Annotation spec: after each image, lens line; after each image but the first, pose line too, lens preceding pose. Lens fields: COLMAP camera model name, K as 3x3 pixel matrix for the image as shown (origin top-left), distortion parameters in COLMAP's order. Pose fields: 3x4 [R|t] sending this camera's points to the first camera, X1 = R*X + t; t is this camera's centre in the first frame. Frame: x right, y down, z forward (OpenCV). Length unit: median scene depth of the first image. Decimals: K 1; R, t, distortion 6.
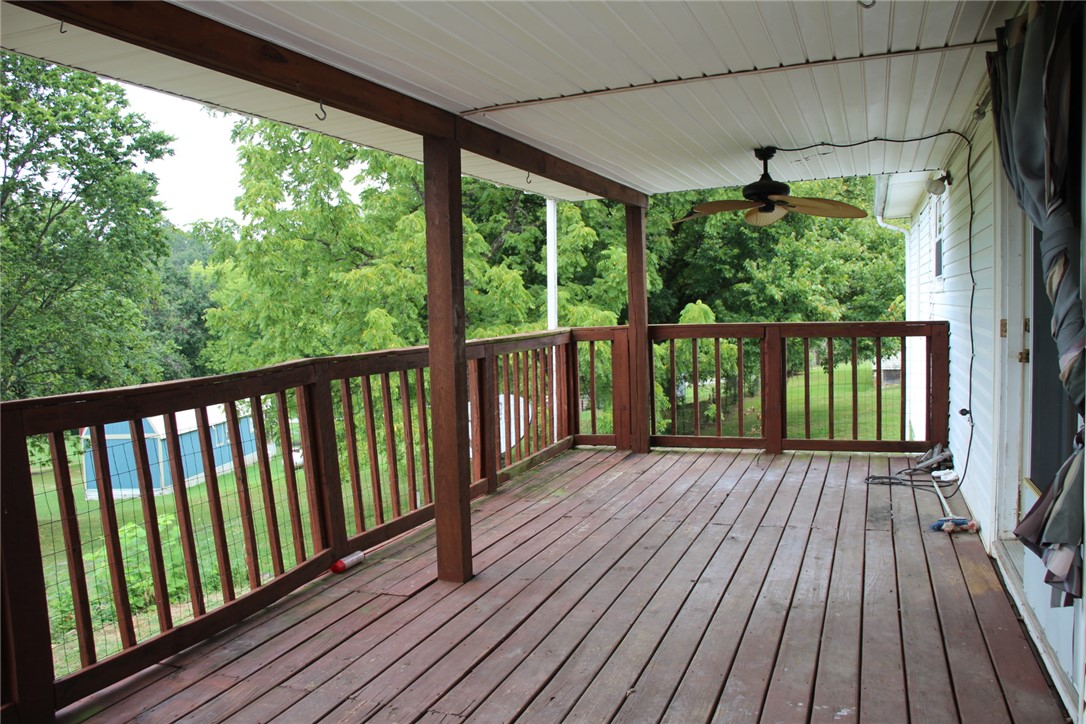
lens RADIAL K [[893.8, 0, 532.4], [0, 893.8, 361.3], [0, 0, 1]] dist [-0.173052, 0.141283]
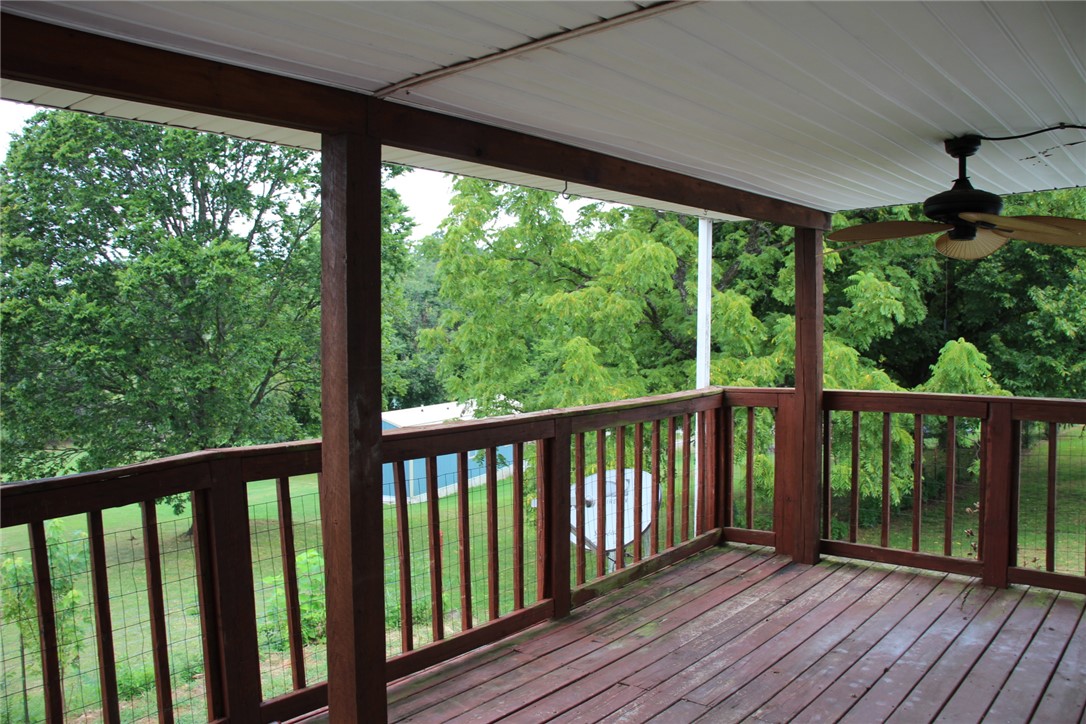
lens RADIAL K [[893.8, 0, 531.4], [0, 893.8, 361.7], [0, 0, 1]] dist [-0.173052, 0.141283]
pose [[0.950530, 0.037373, -0.308377, 0.129304], [-0.042334, 0.999059, -0.009411, -0.049426], [0.307736, 0.022000, 0.951218, 0.249463]]
